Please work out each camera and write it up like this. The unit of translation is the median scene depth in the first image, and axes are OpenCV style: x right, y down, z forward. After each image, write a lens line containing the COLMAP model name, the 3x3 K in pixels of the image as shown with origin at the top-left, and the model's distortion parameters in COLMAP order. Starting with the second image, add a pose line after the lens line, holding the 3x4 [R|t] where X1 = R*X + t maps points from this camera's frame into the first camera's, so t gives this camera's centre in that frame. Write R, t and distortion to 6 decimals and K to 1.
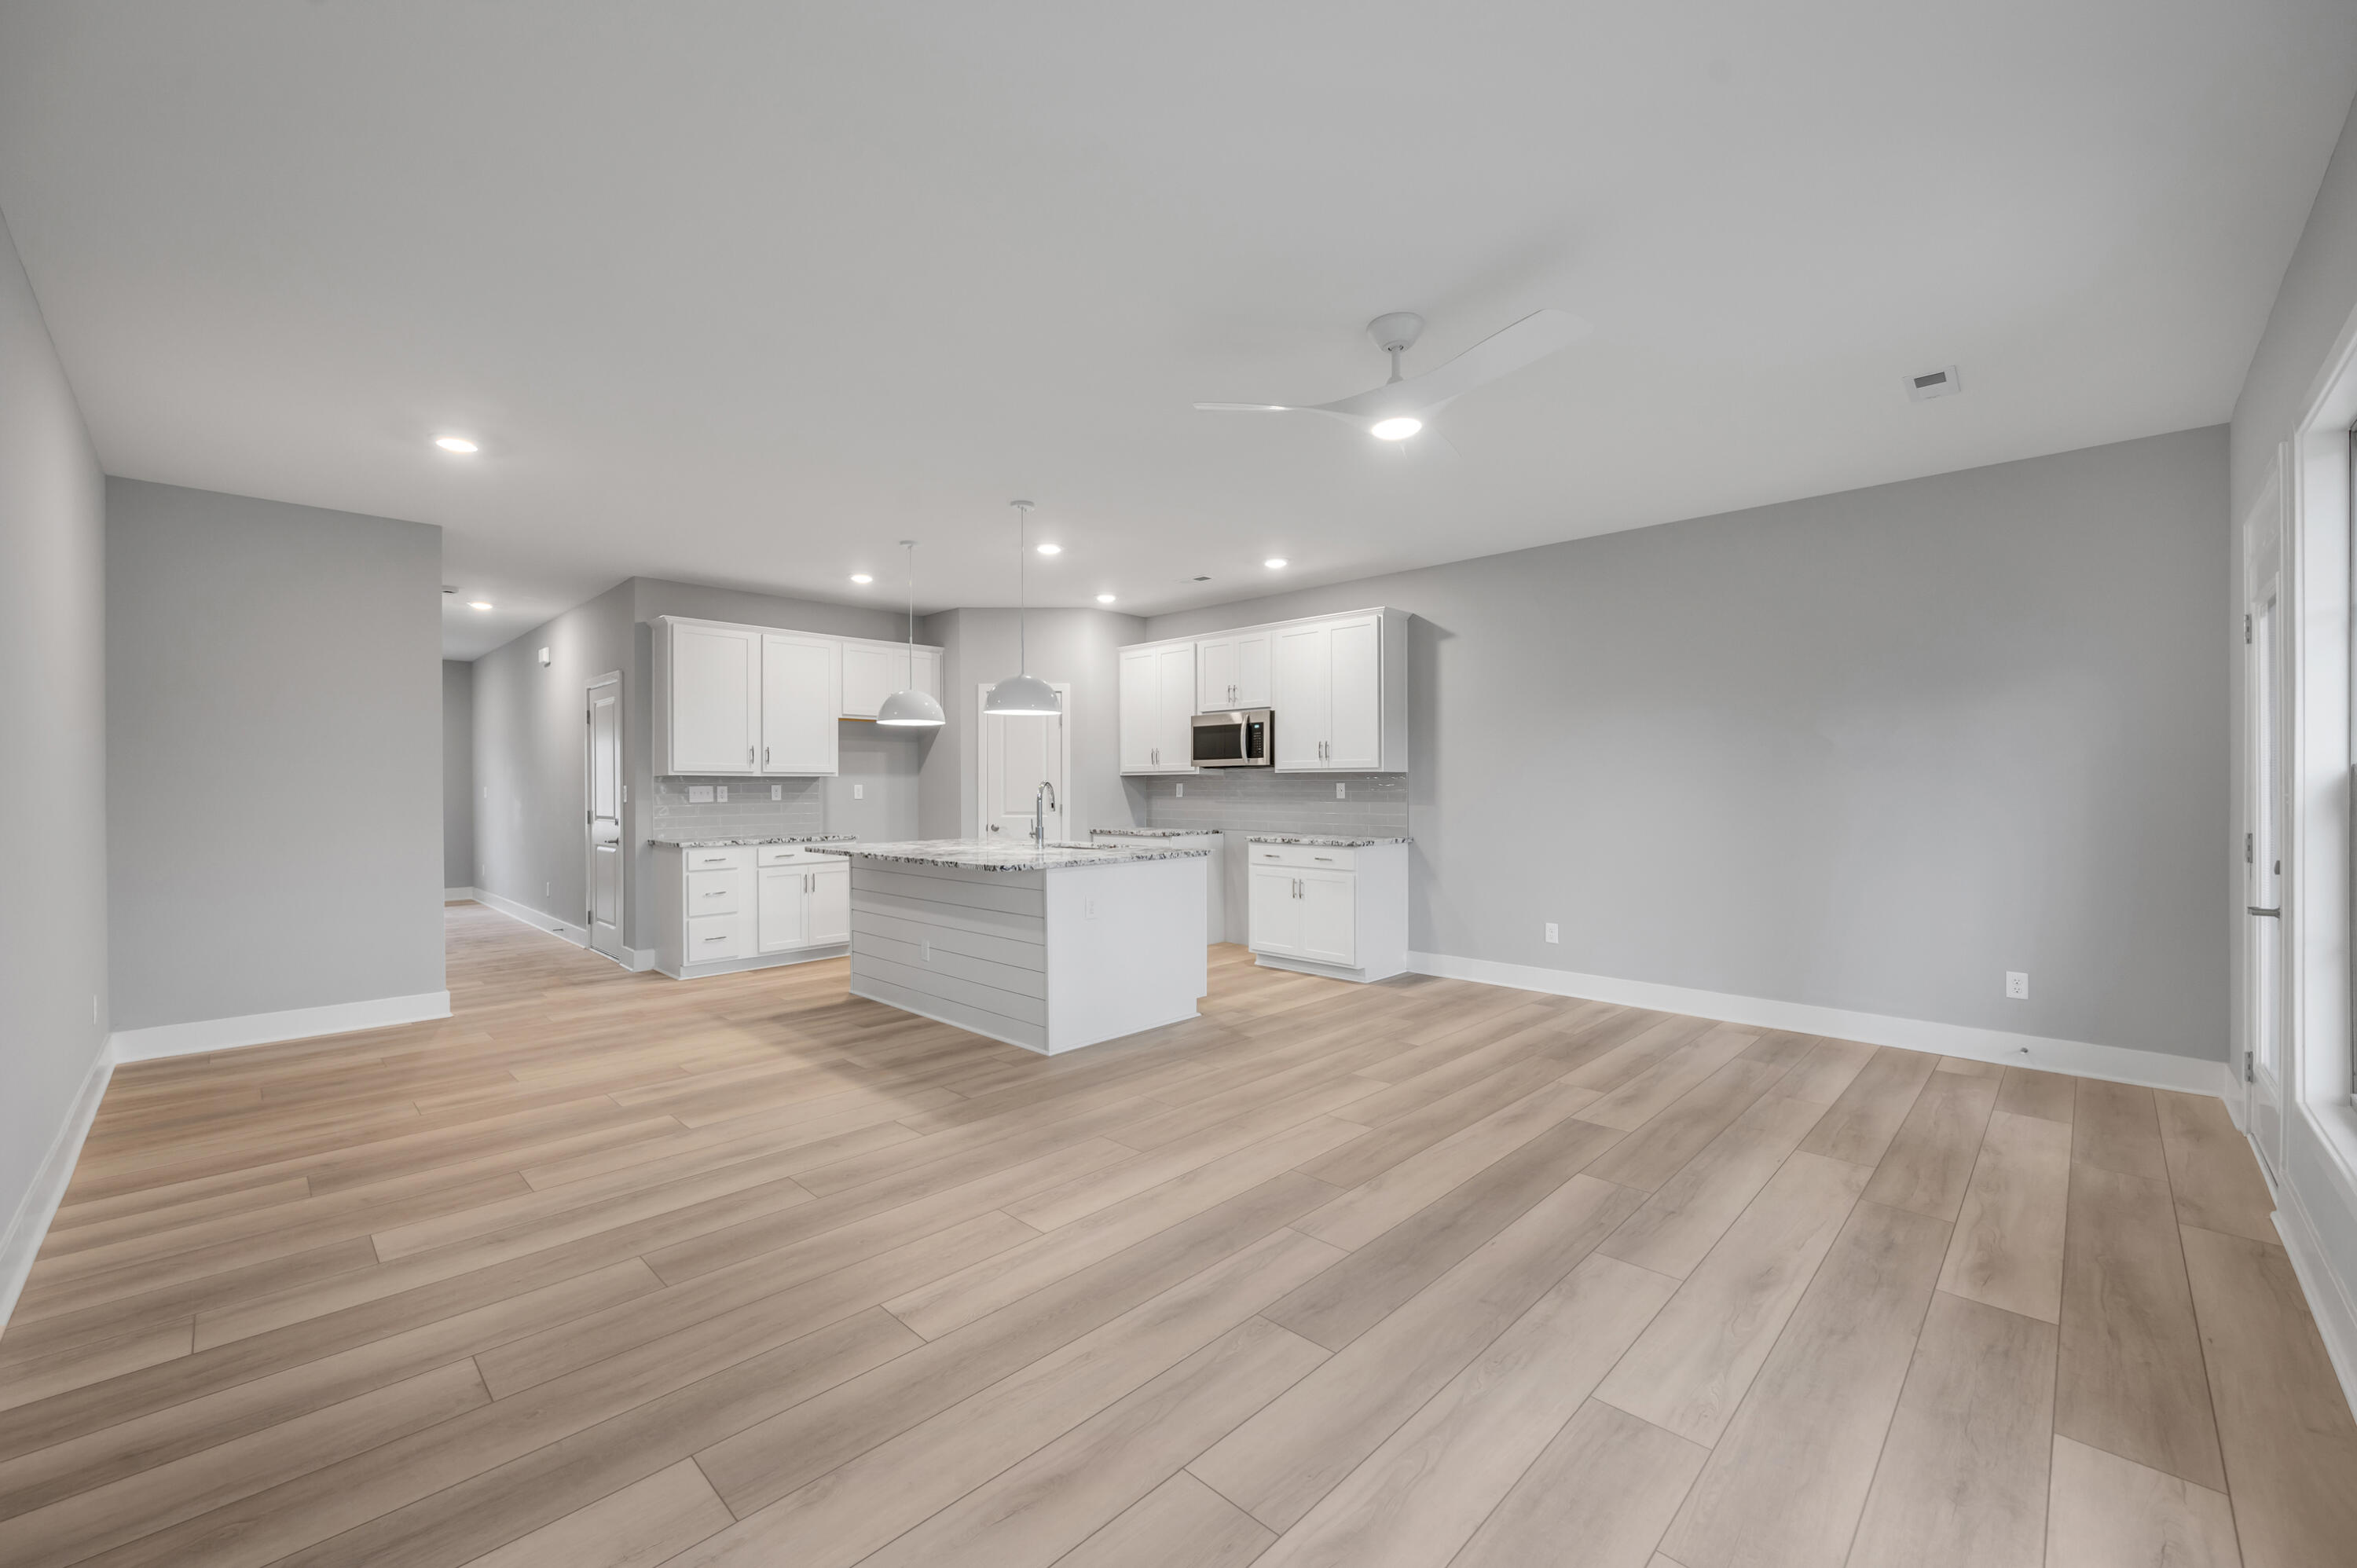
lens RADIAL K [[973.9, 0, 1180.1], [0, 973.9, 796.2], [0, 0, 1]] dist [-0.000037, -0.001206]
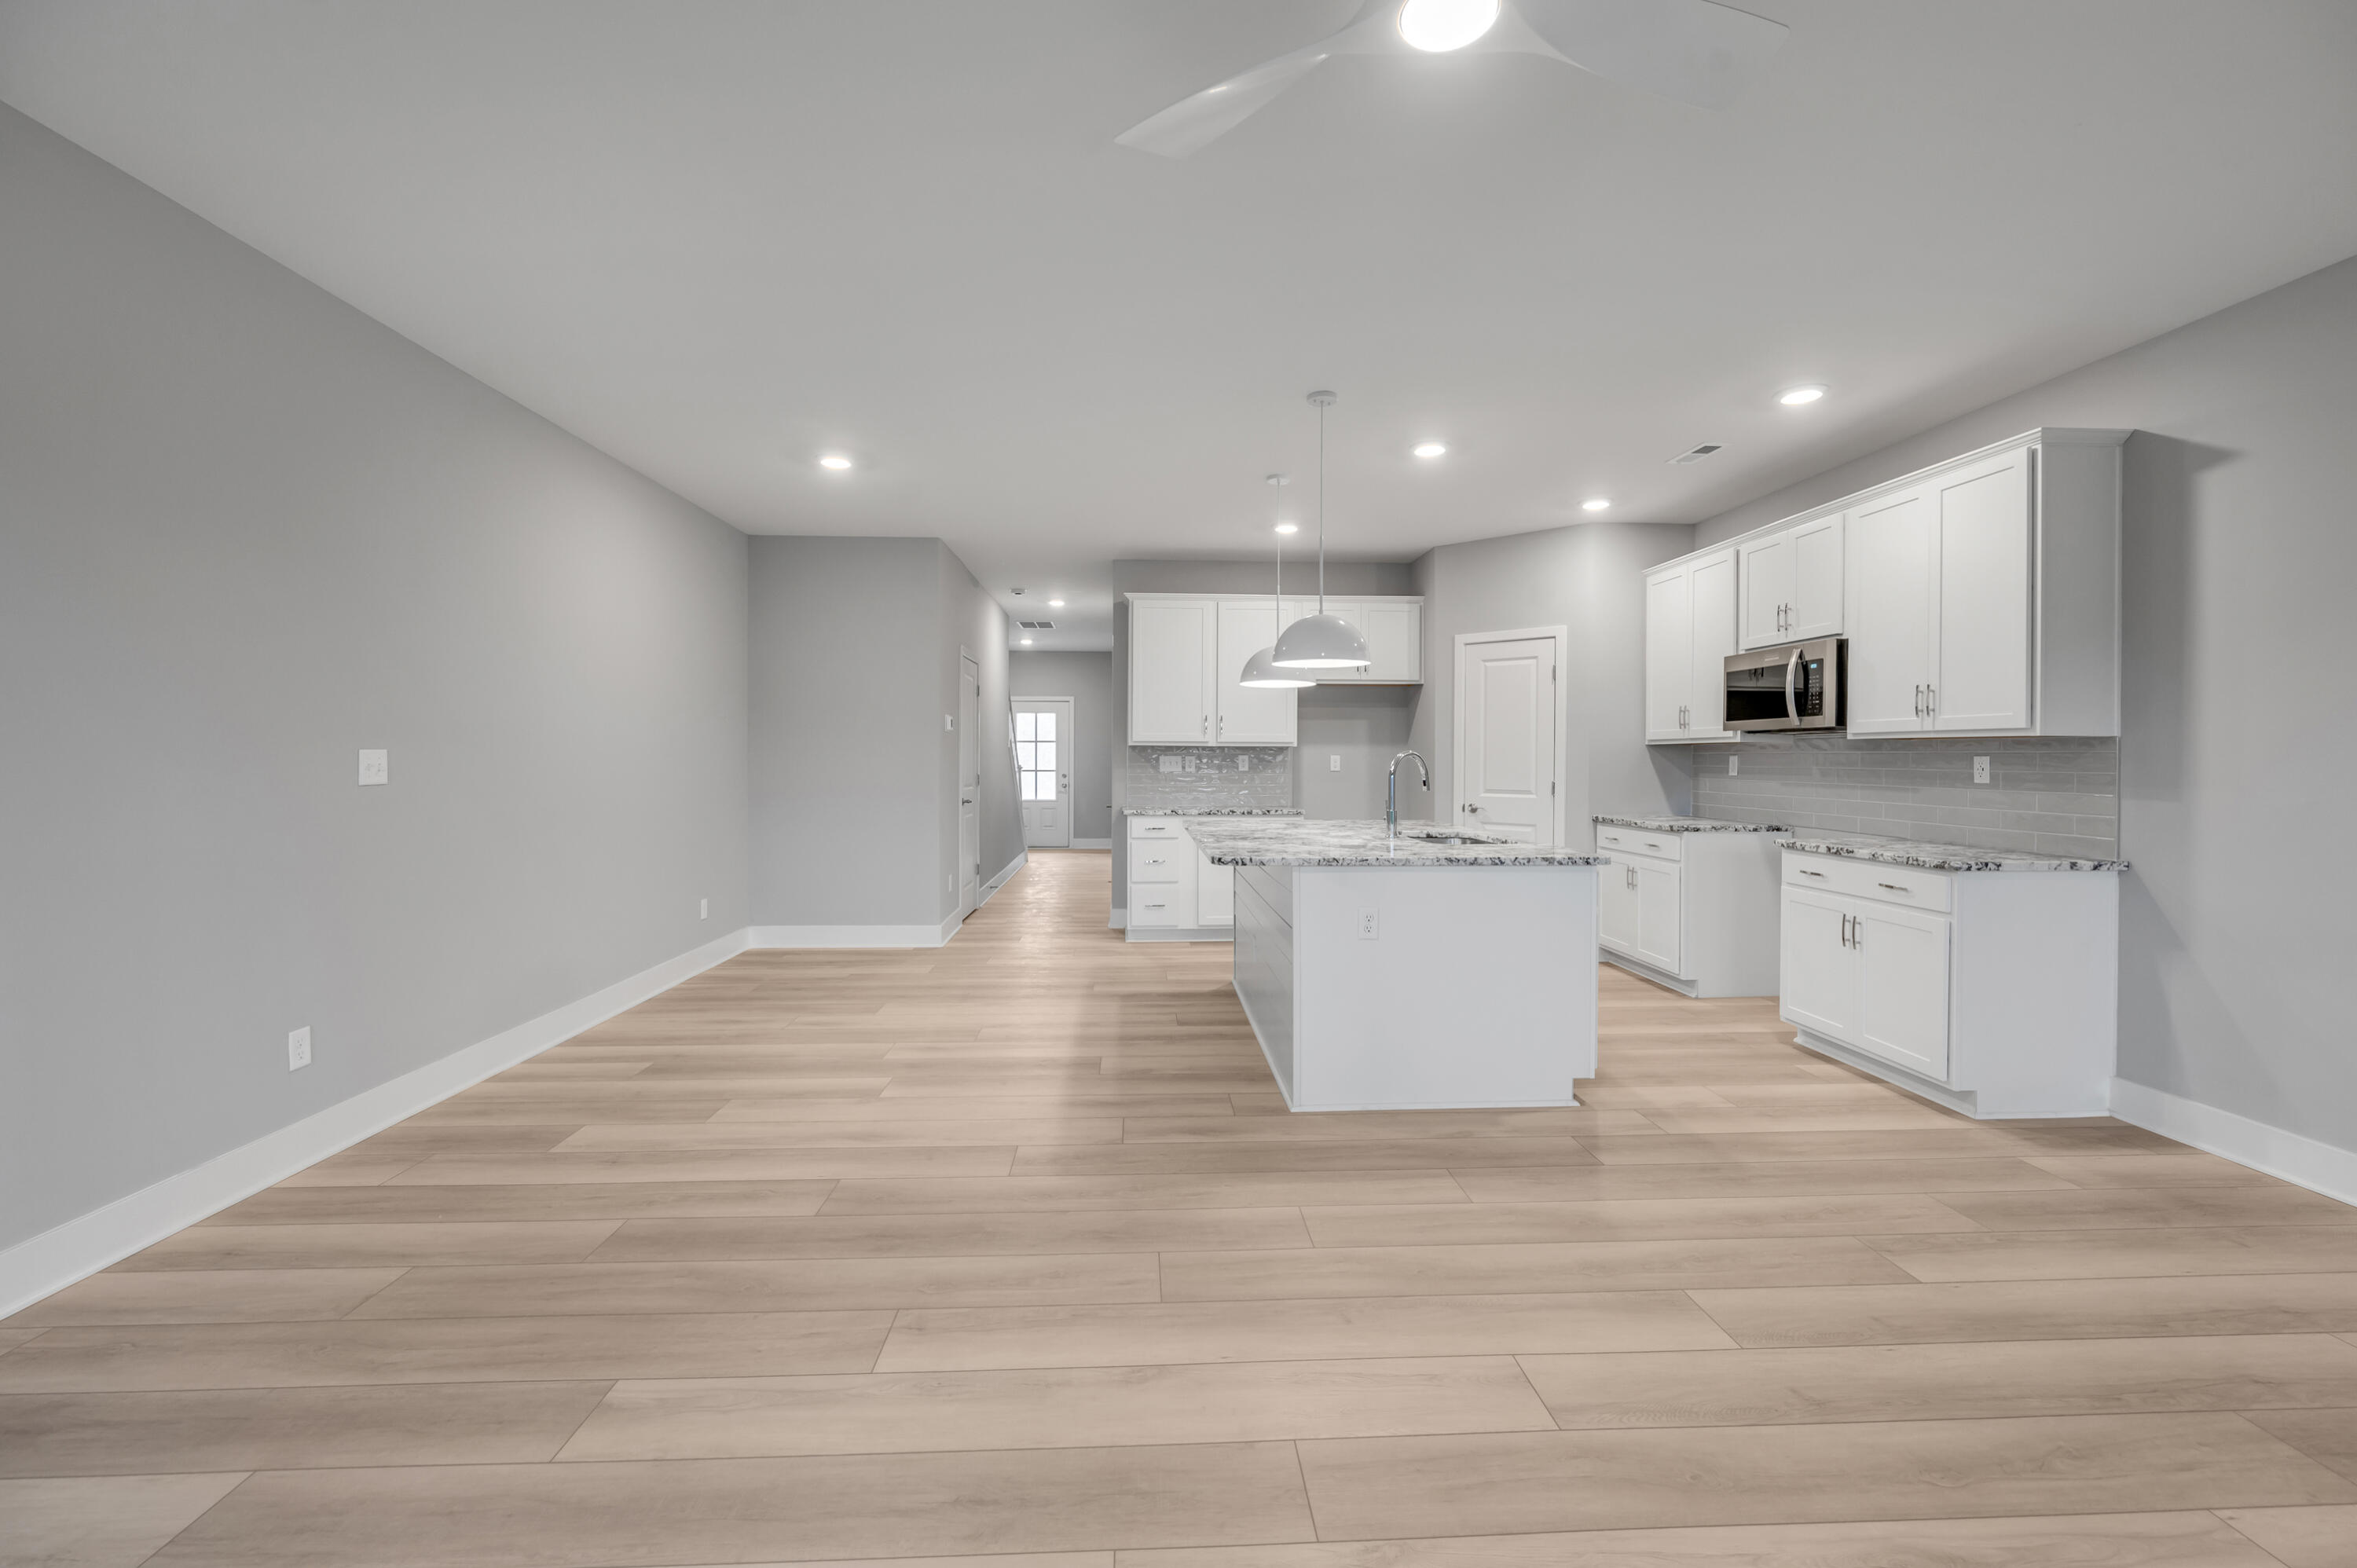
lens RADIAL K [[973.9, 0, 1160.4], [0, 973.9, 758.6], [0, 0, 1]] dist [-0.000037, -0.001206]
pose [[0.726227, 0.006996, -0.687419, 0.224575], [-0.015341, 0.999864, -0.006032, -0.001269], [0.687283, 0.014926, 0.726236, 0.274191]]
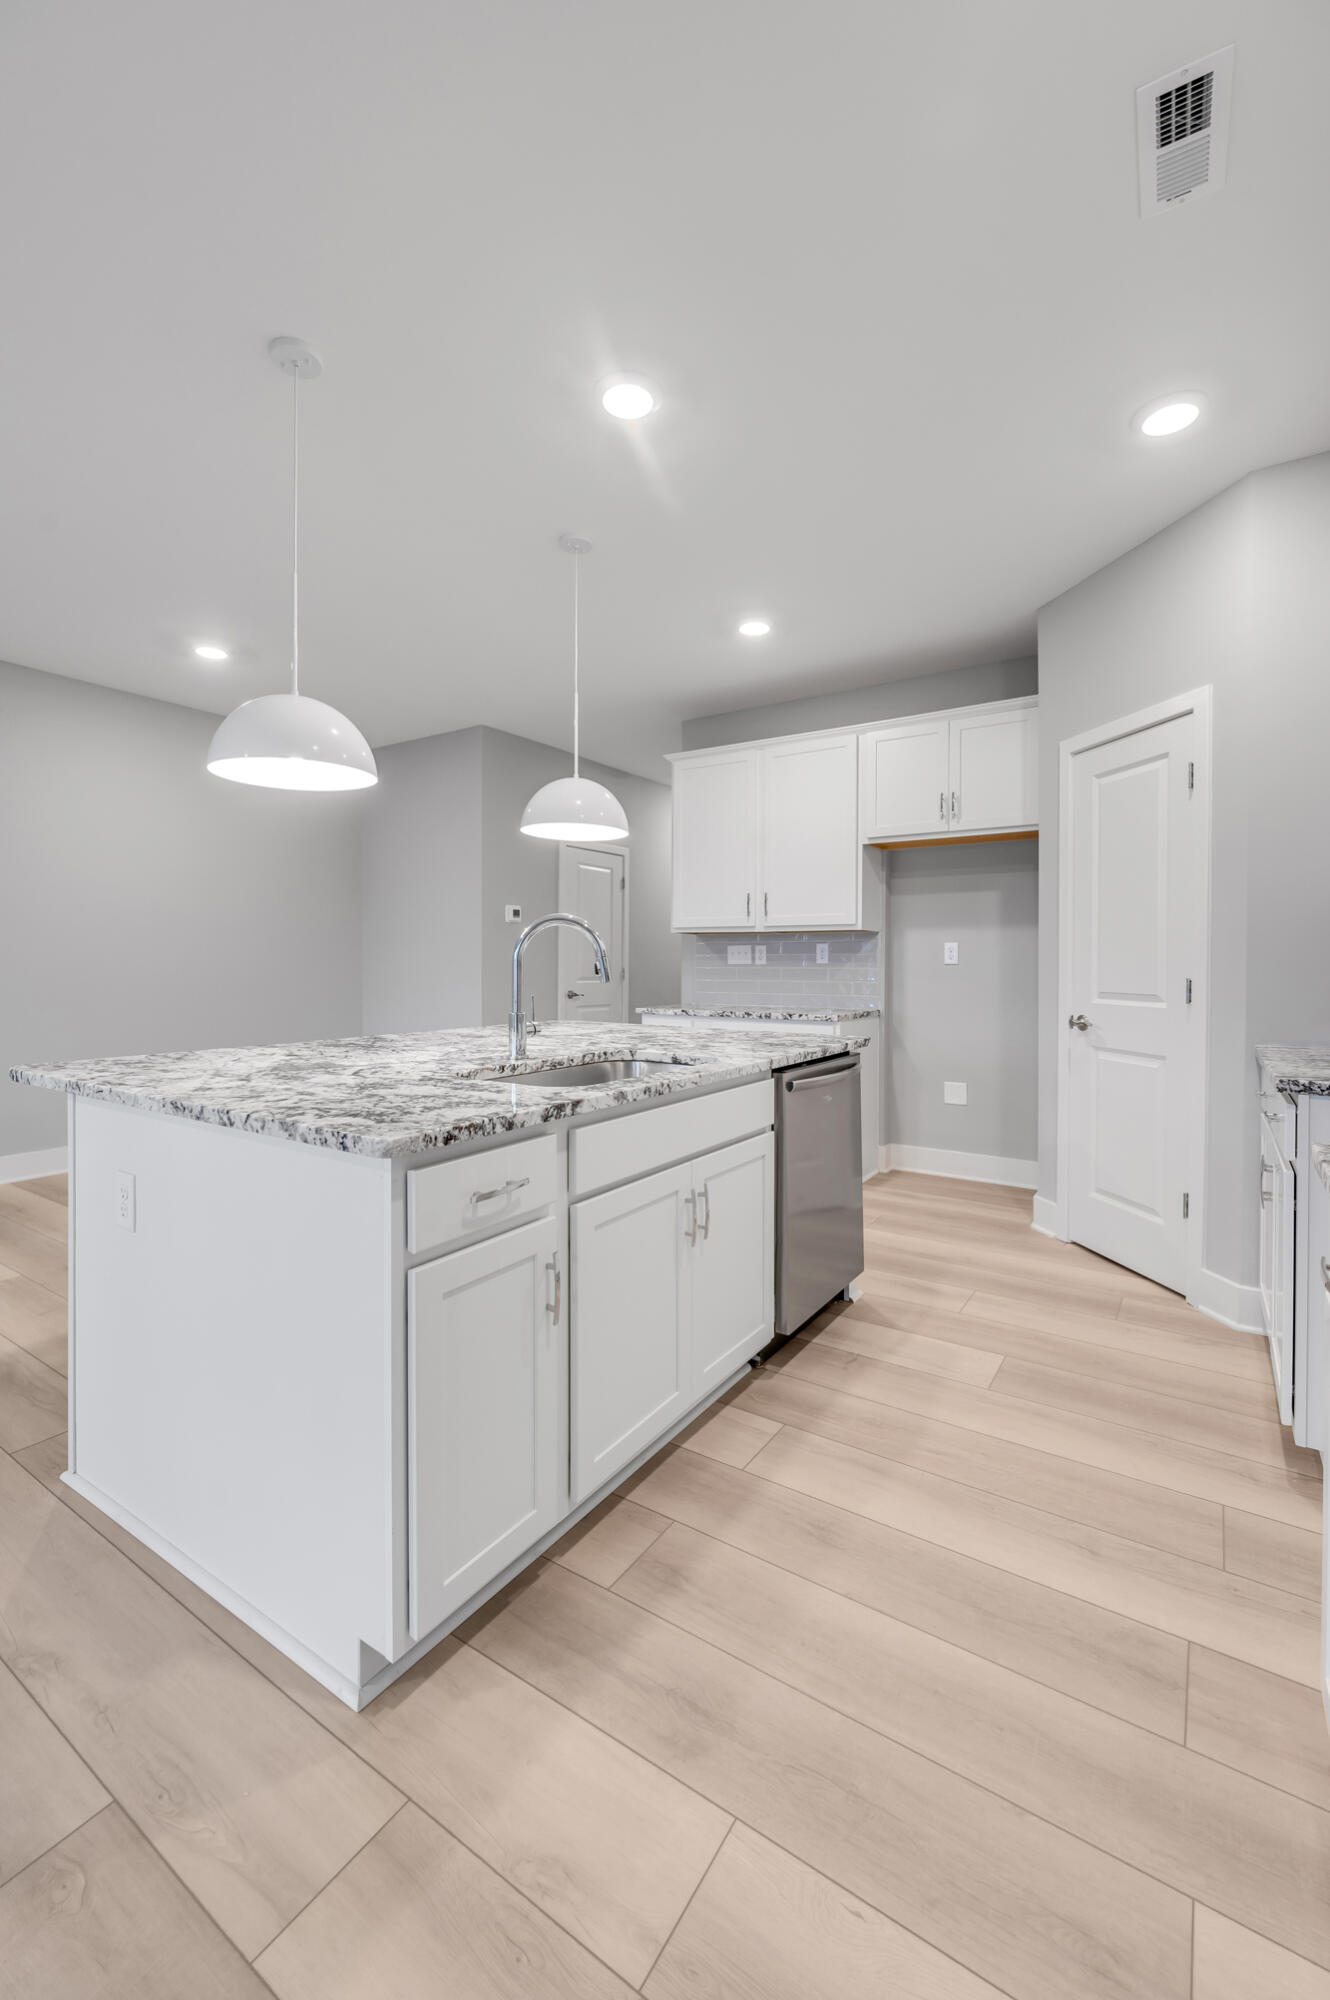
lens RADIAL K [[826.4, 0, 659.0], [0, 826.4, 963.0], [0, 0, 1]] dist [-0.000037, -0.001206]
pose [[0.187517, 0.002888, -0.982257, 0.225970], [-0.021787, 0.999762, -0.001220, 0.008179], [0.982020, 0.021629, 0.187535, 0.874704]]
